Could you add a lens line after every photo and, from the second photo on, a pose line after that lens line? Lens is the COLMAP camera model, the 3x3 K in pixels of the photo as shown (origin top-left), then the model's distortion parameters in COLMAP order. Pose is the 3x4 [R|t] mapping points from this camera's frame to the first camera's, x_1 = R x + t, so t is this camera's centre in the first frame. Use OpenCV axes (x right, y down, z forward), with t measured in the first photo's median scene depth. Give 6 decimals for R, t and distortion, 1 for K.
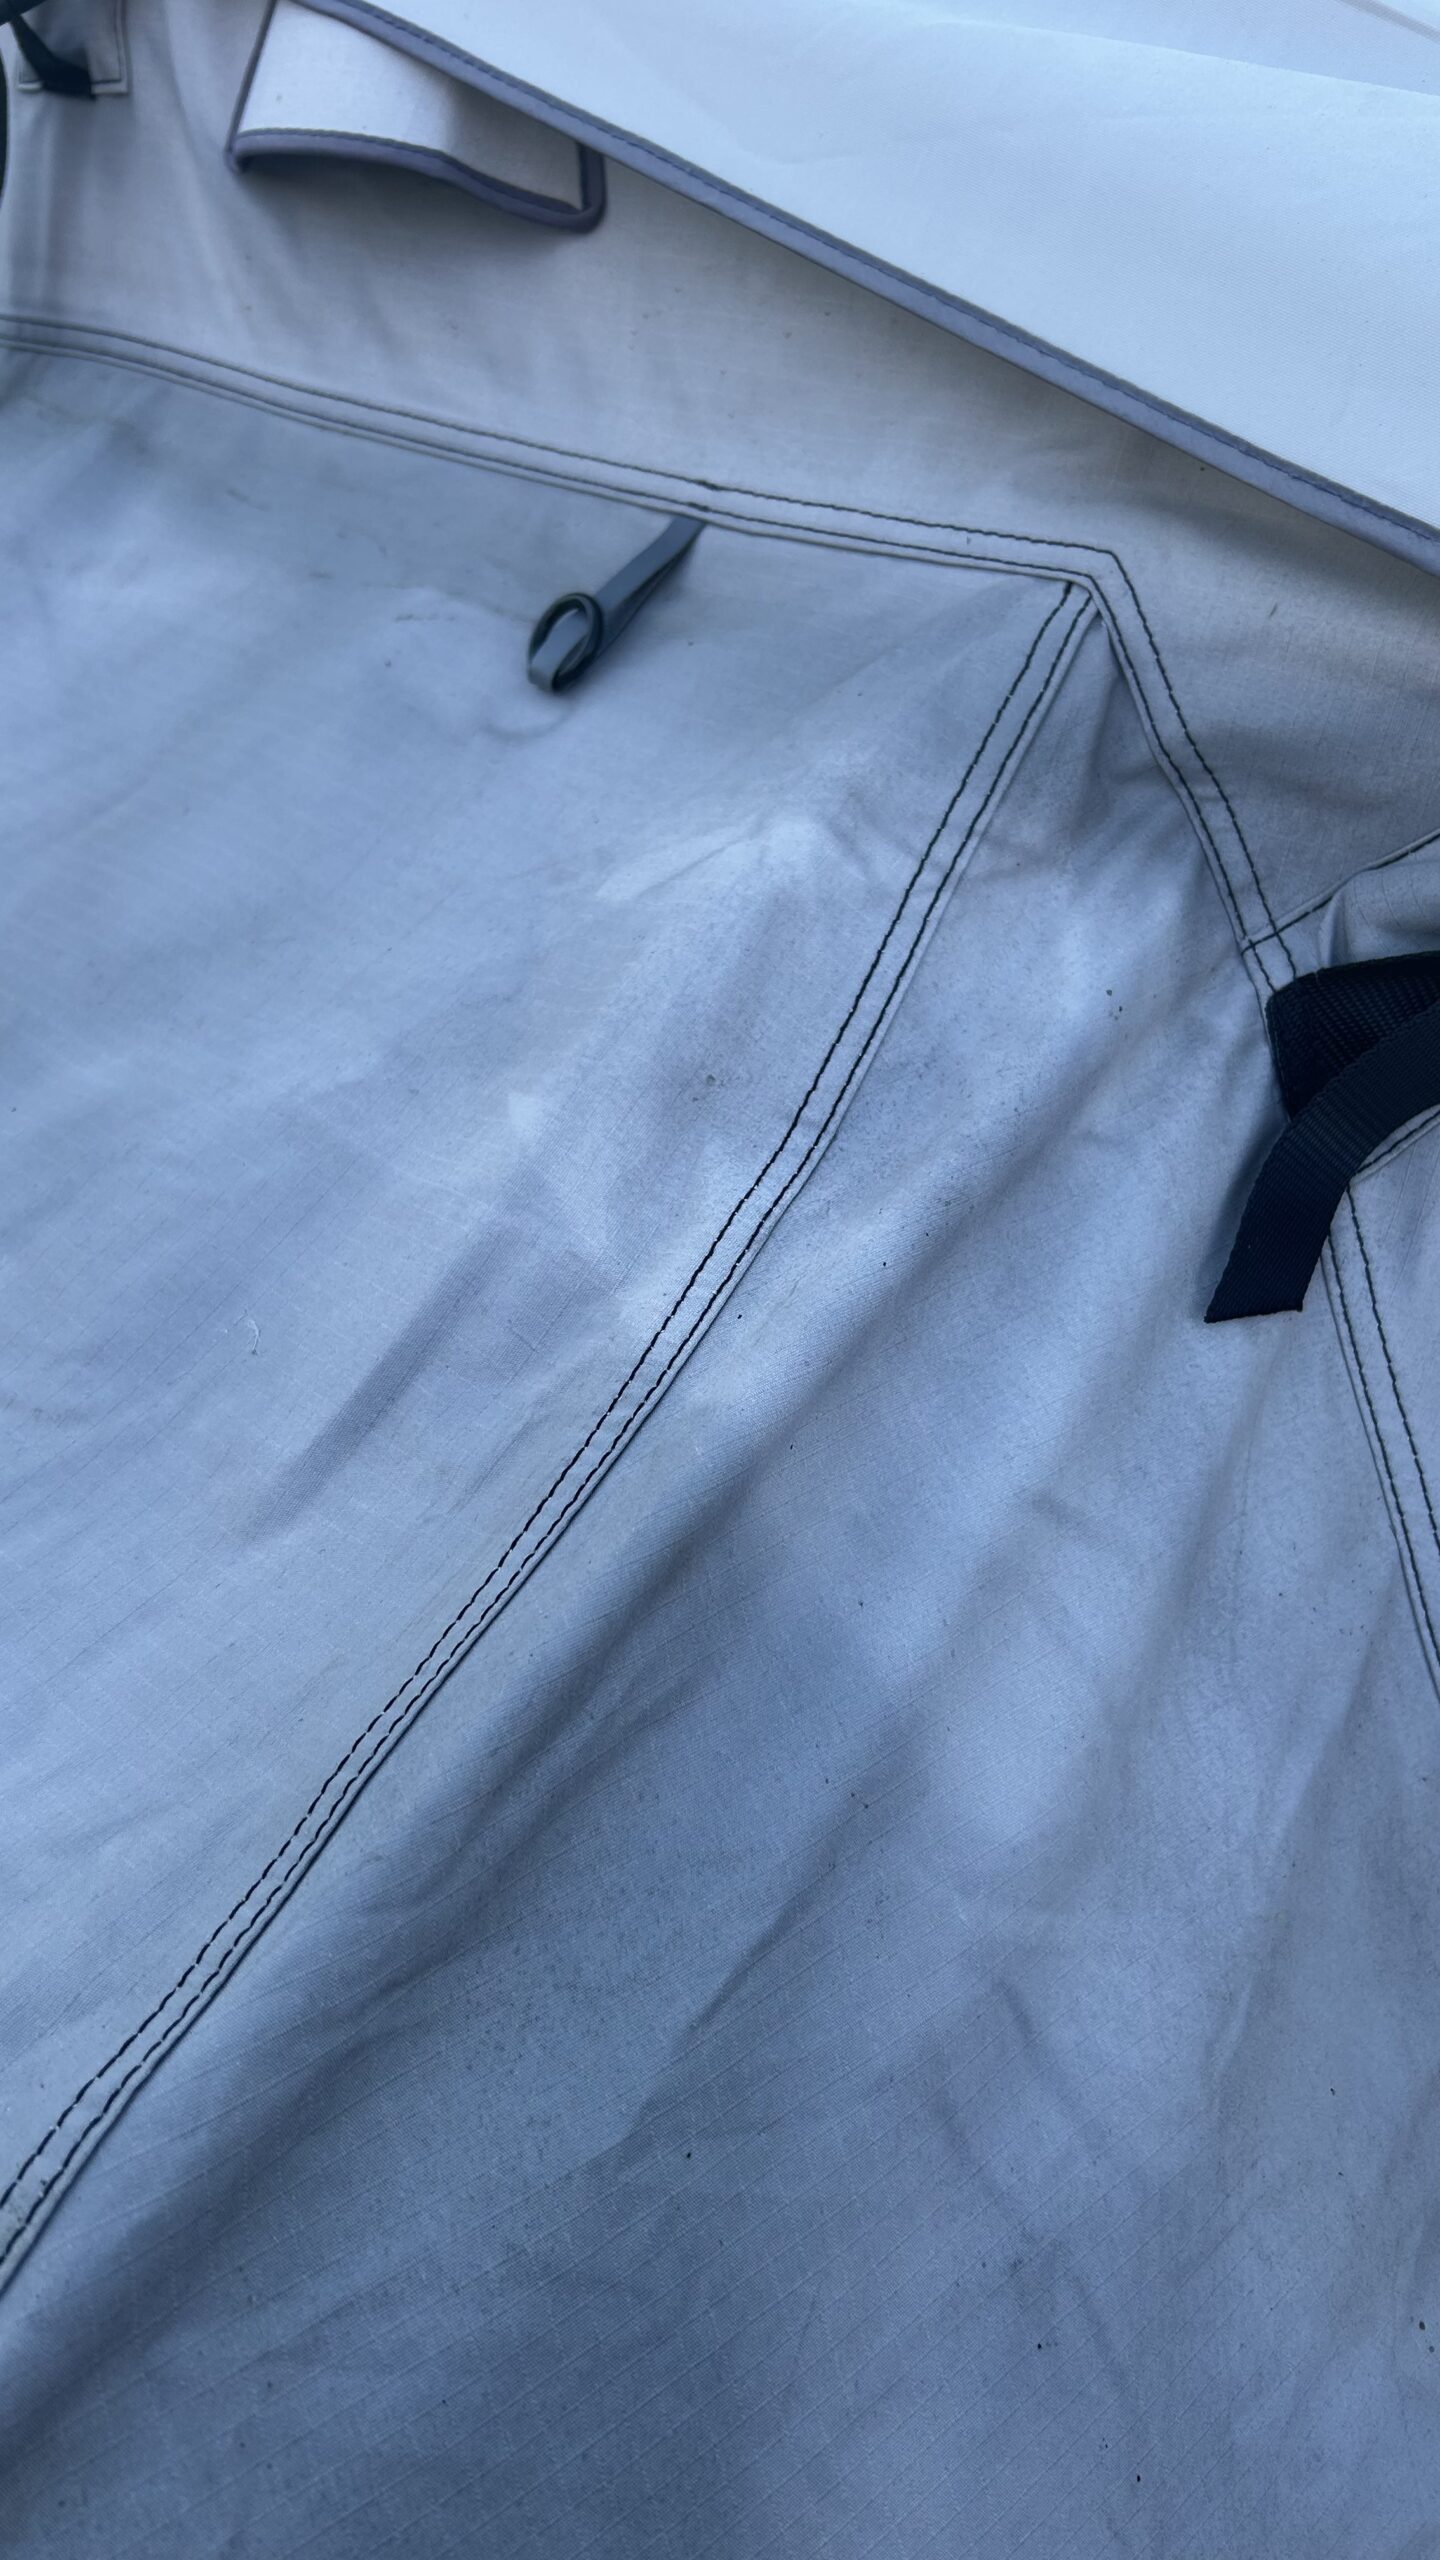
lens RADIAL K [[1852.2, 0, 720.0], [0, 1852.2, 1280.0], [0, 0, 1]] dist [0.002981, -0.030737]
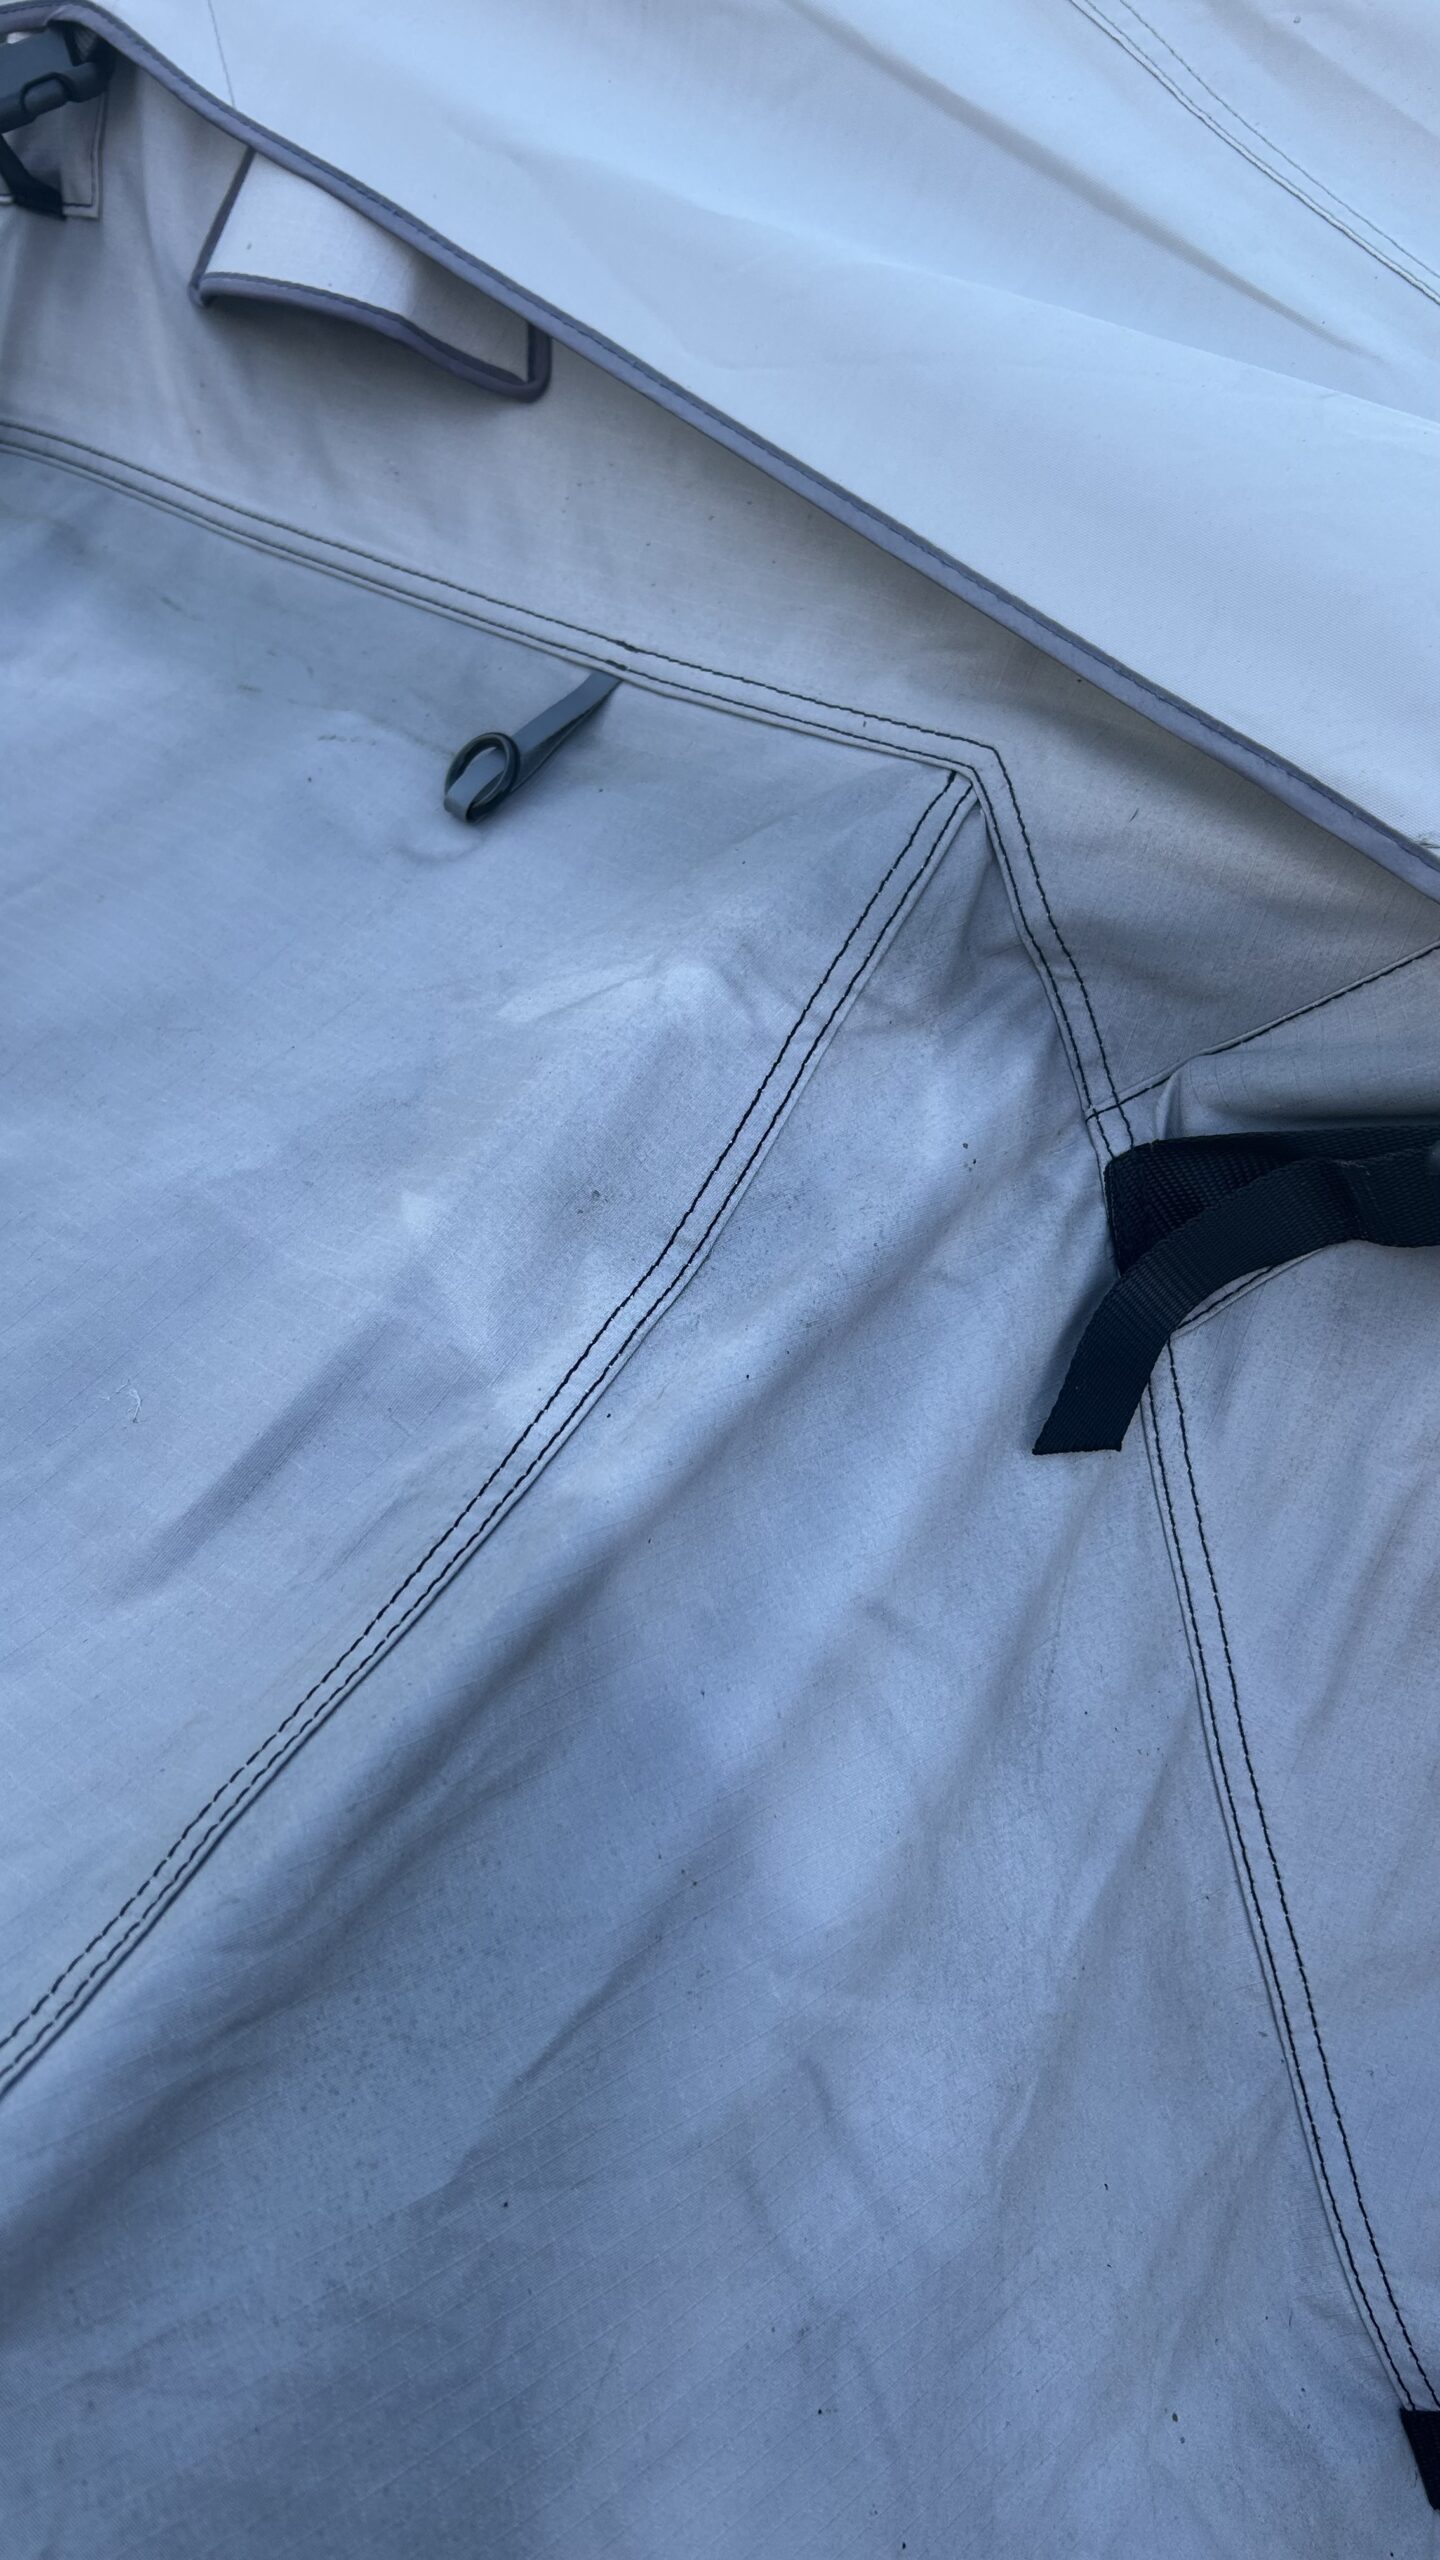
lens RADIAL K [[1898.1, 0, 698.6], [0, 1898.1, 1313.2], [0, 0, 1]] dist [0.009801, -0.056473]
pose [[0.993825, 0.076082, 0.080765, -0.028864], [-0.071666, 0.995842, -0.056239, 0.017241], [-0.084708, 0.050103, 0.995145, -0.094306]]
